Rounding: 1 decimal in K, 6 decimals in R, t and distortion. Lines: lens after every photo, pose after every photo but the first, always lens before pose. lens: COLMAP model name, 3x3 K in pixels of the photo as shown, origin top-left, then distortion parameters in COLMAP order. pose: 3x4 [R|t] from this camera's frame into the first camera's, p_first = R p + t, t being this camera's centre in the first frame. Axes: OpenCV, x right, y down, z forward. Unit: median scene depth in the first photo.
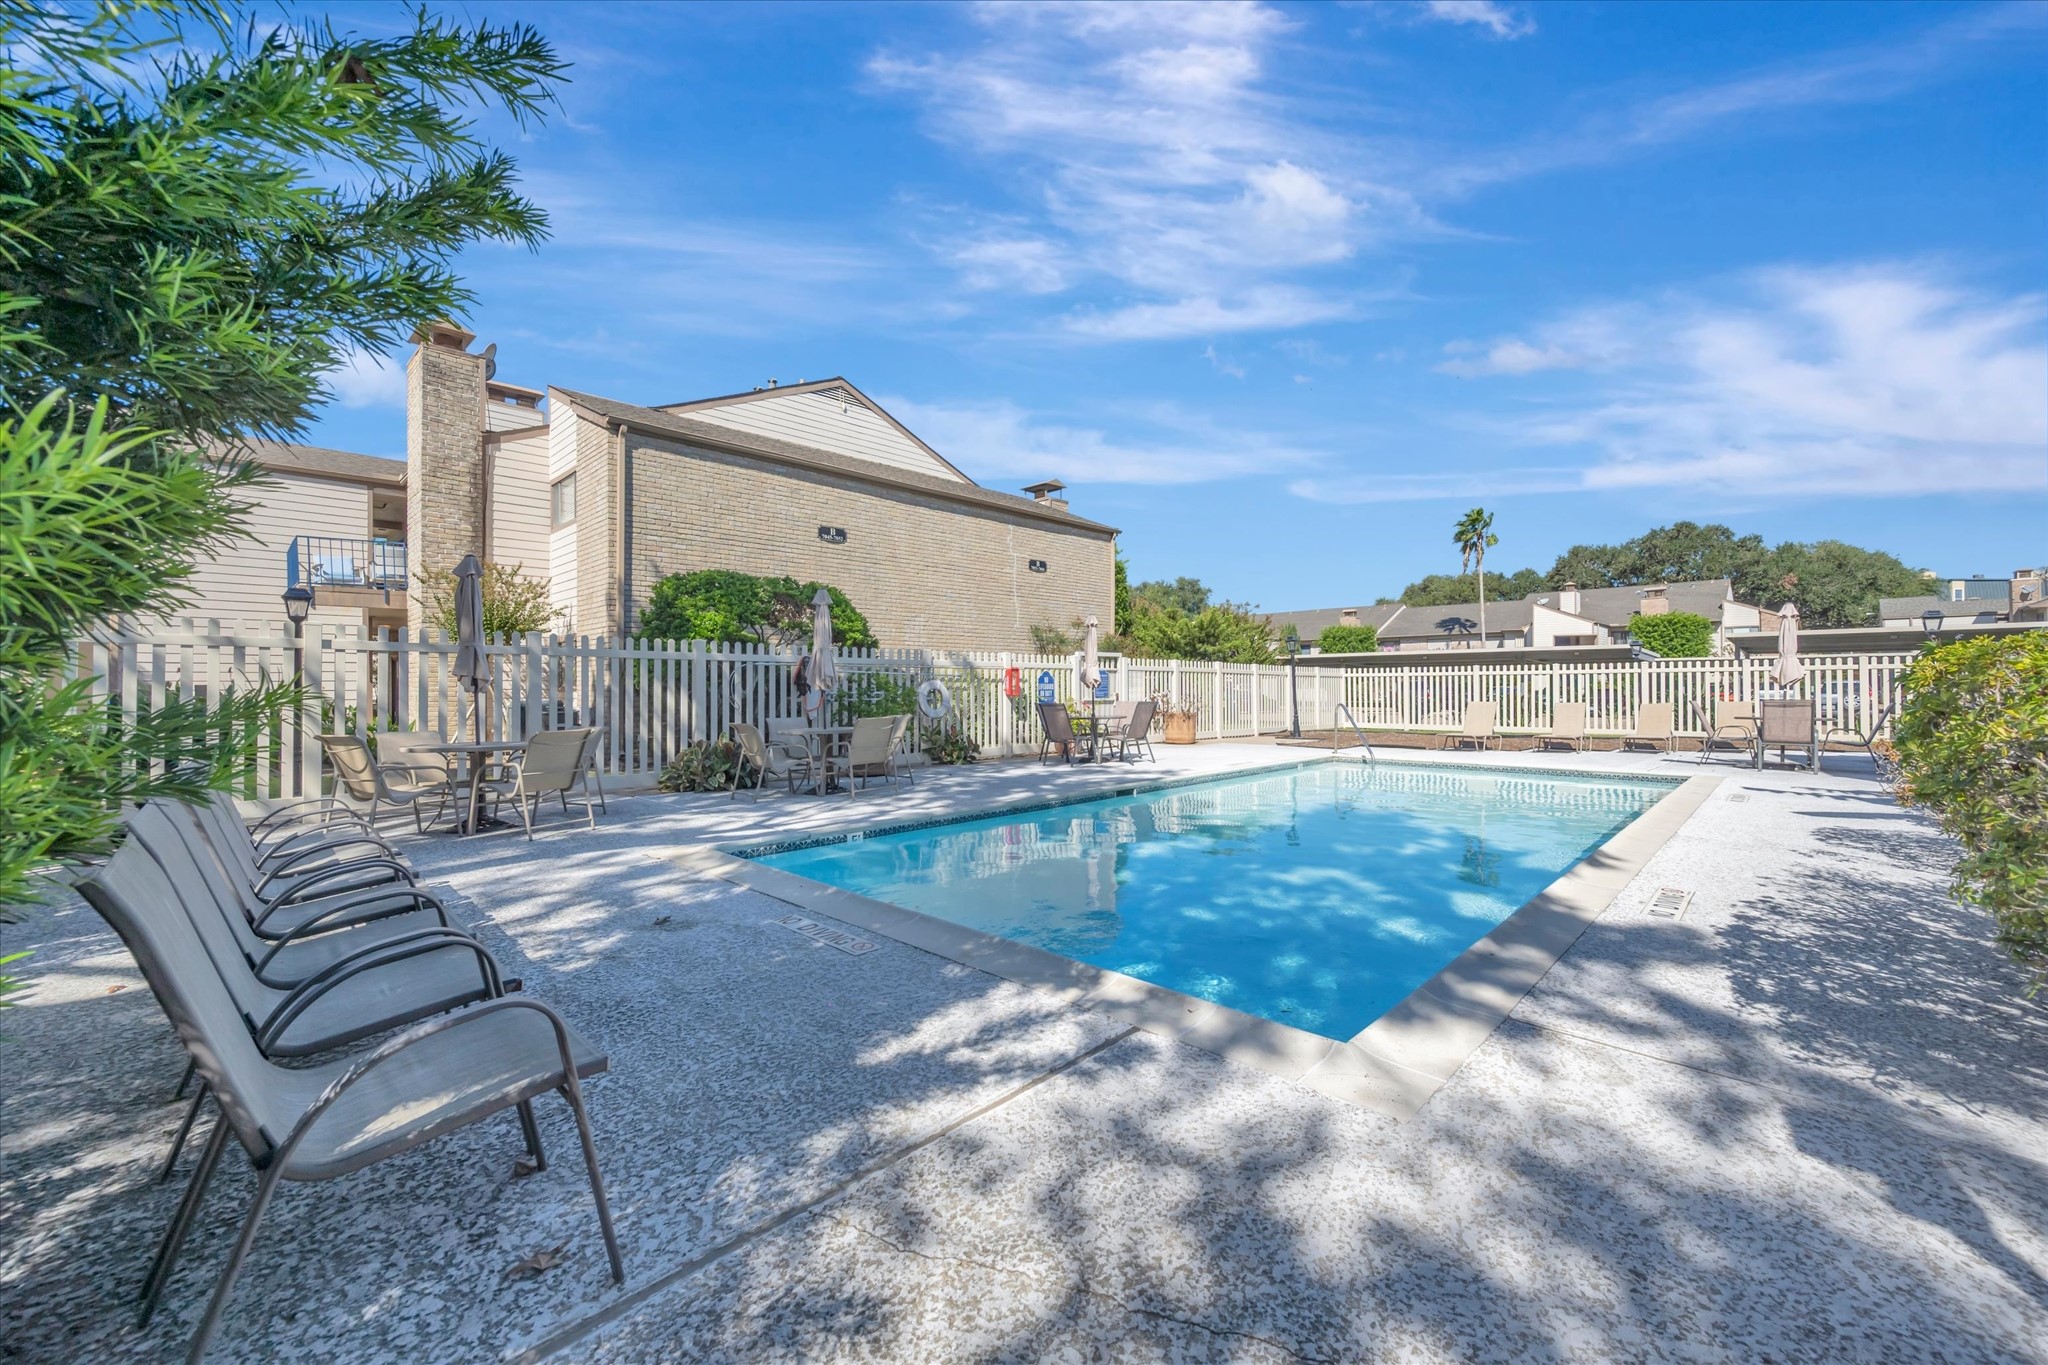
lens RADIAL K [[809.5, 0, 1028.4], [0, 809.5, 674.1], [0, 0, 1]] dist [-0.006310, -0.000245]
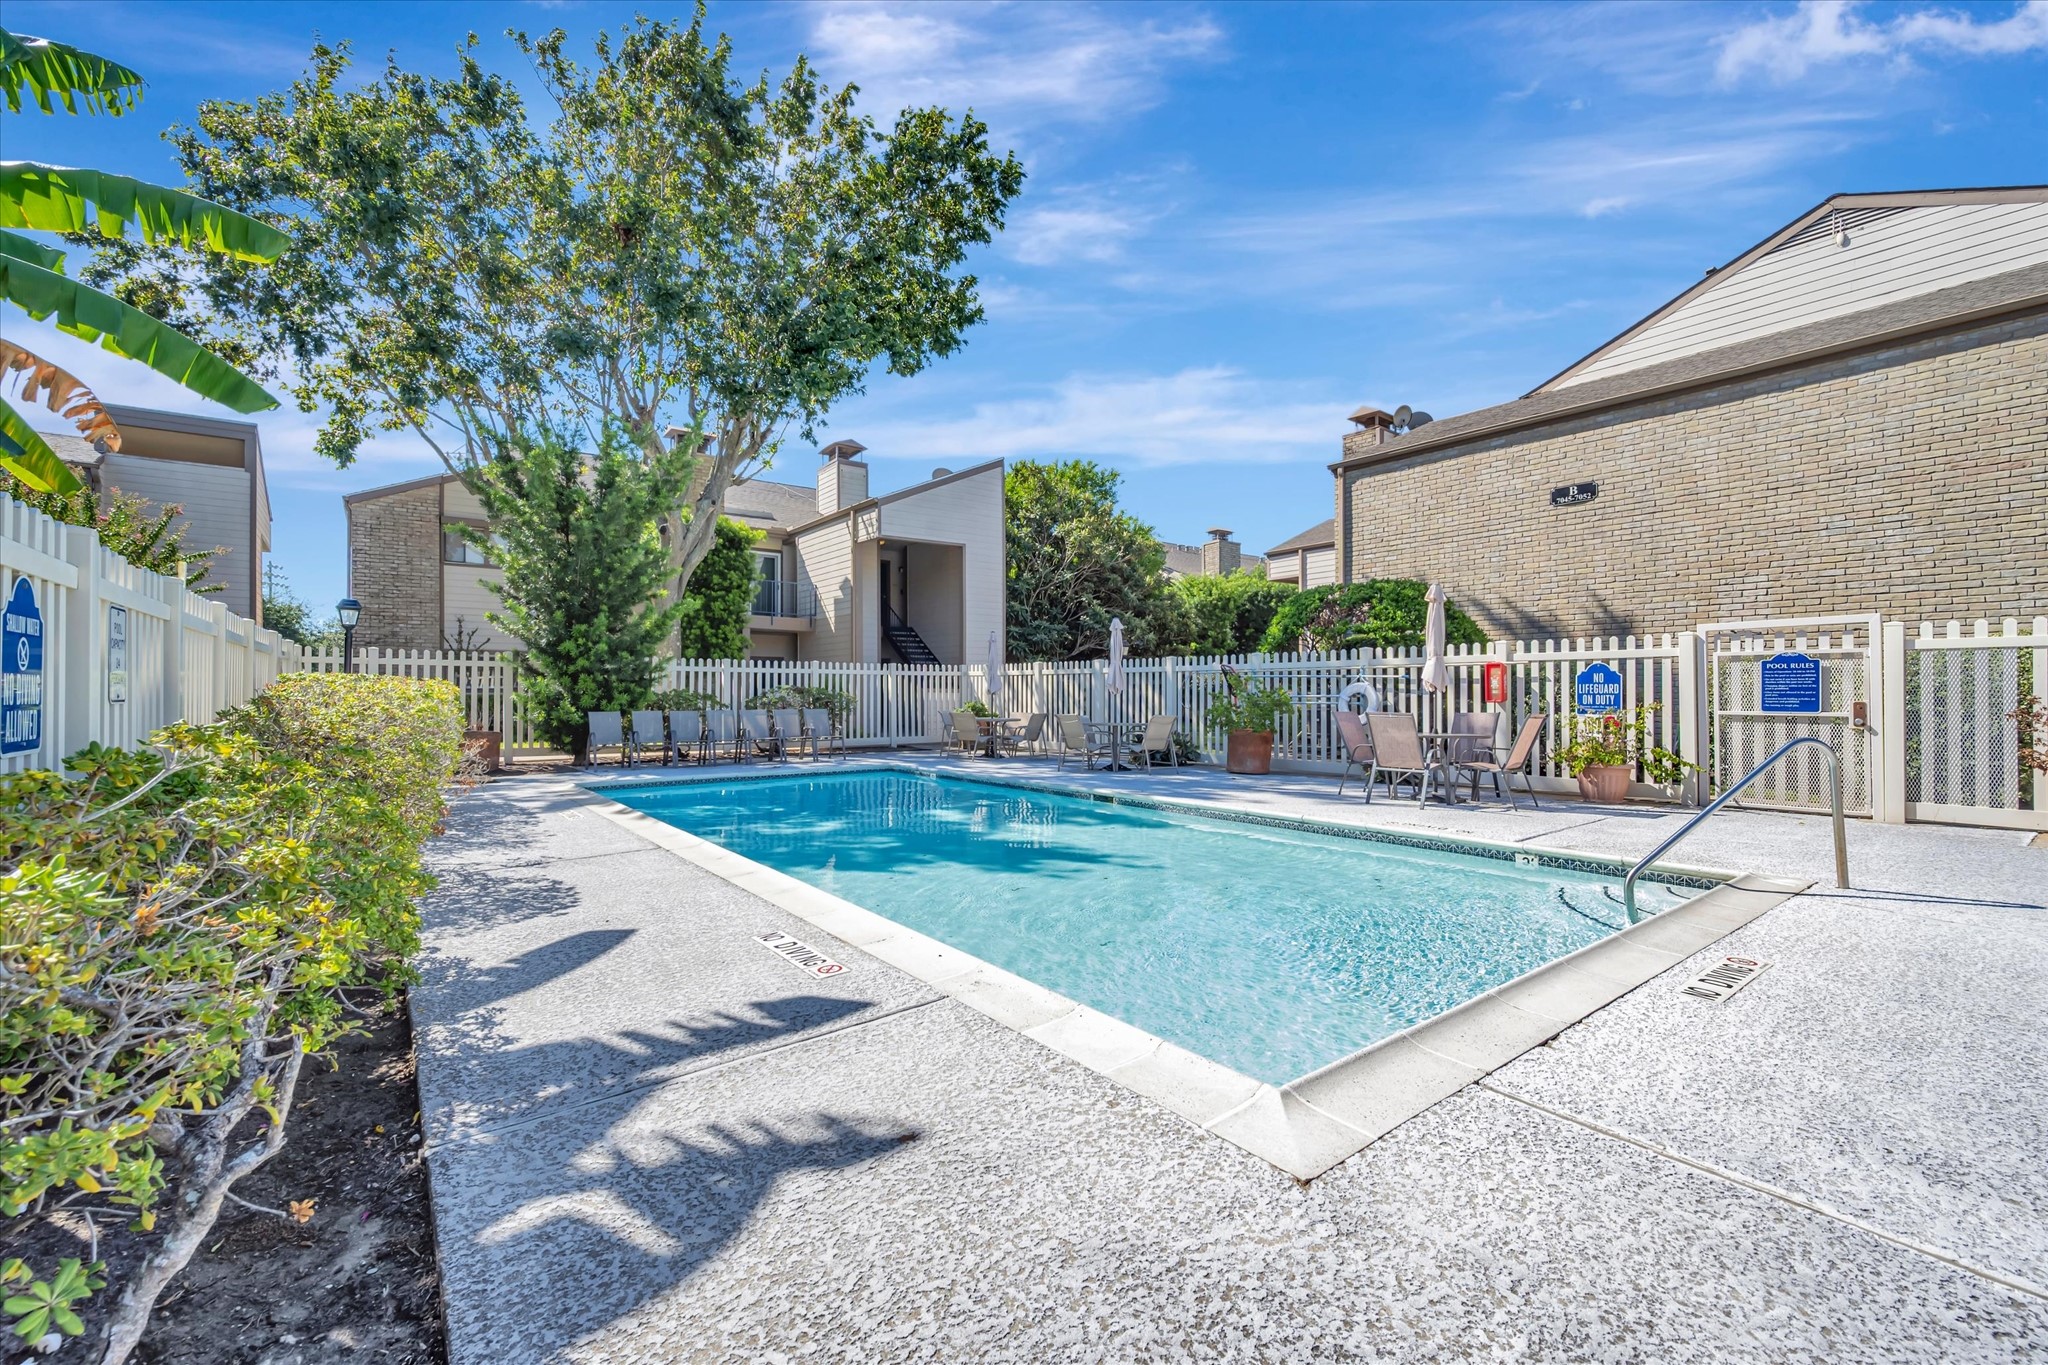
lens RADIAL K [[809.5, 0, 1028.4], [0, 809.5, 674.1], [0, 0, 1]] dist [-0.006310, -0.000245]
pose [[-0.154536, -0.021666, -0.987750, 0.422066], [0.009781, 0.999677, -0.023458, 0.008689], [0.987939, -0.013286, -0.154274, 0.425082]]
